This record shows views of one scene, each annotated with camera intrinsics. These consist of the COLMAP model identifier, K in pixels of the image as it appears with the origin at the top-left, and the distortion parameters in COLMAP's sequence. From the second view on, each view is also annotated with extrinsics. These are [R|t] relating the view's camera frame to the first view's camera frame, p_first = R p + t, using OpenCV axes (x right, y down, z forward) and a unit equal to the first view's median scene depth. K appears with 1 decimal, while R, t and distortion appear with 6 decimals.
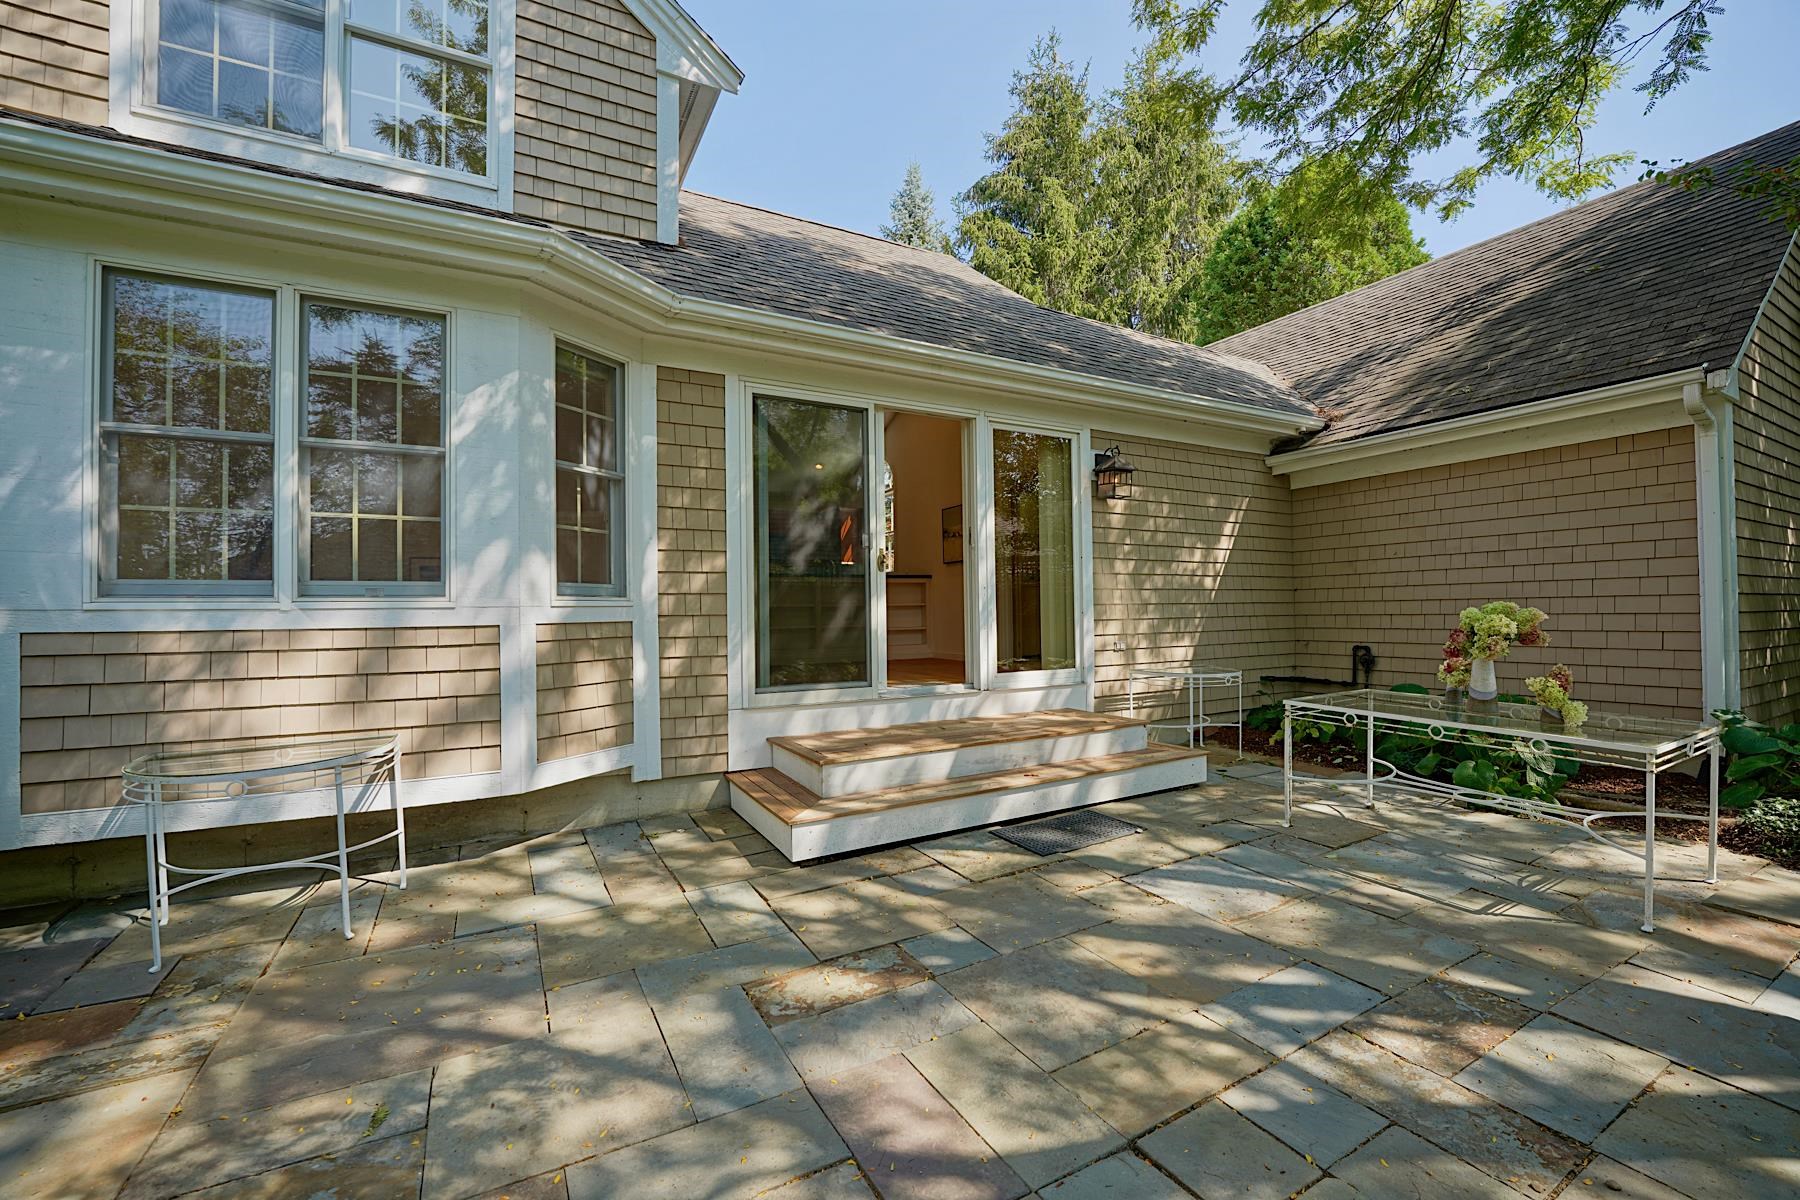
lens RADIAL K [[729.9, 0, 897.9], [0, 729.9, 603.9], [0, 0, 1]] dist [-0.028867, 0.003118]
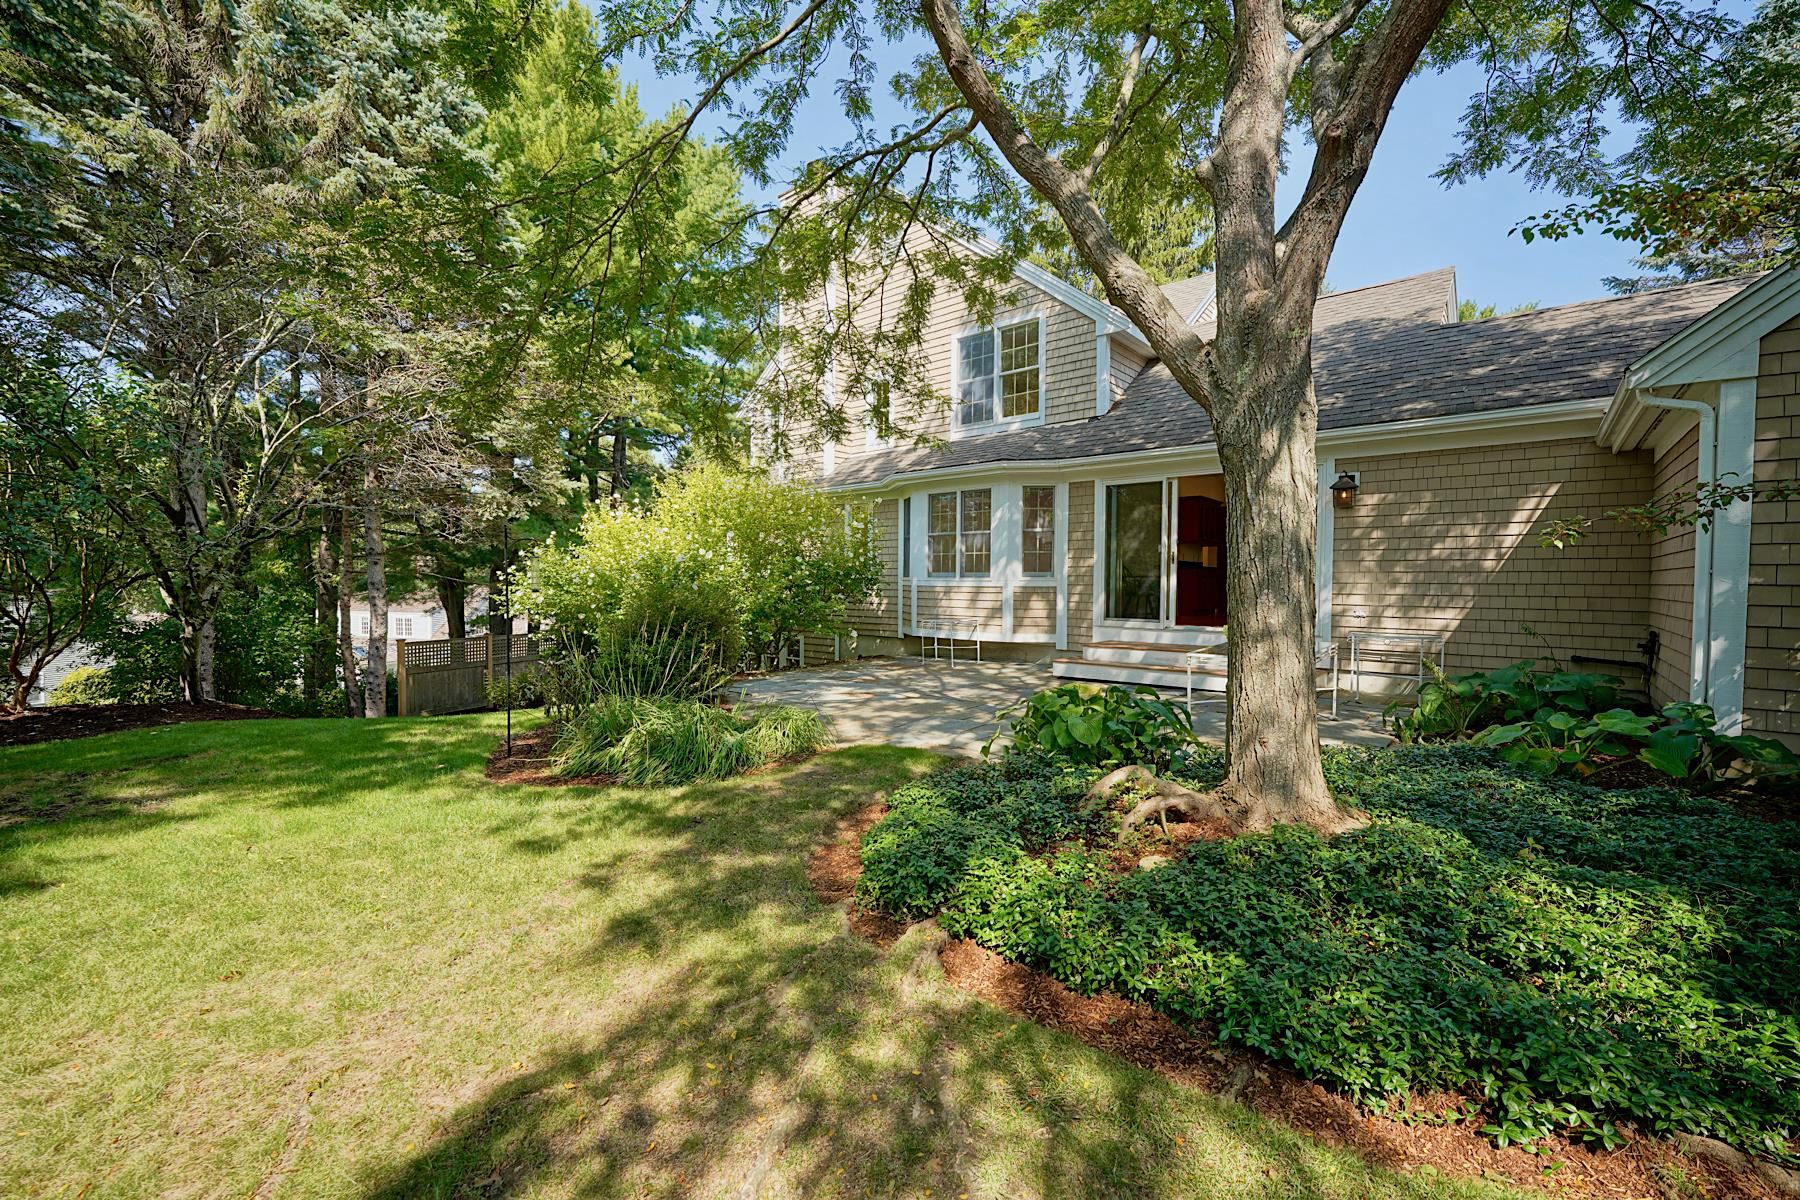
lens RADIAL K [[729.9, 0, 899.6], [0, 729.9, 600.6], [0, 0, 1]] dist [-0.028867, 0.003118]
pose [[0.353218, 0.036876, -0.934814, 1.931500], [-0.003739, 0.999271, 0.038006, -0.021867], [0.935533, -0.009929, 0.353099, -0.444648]]
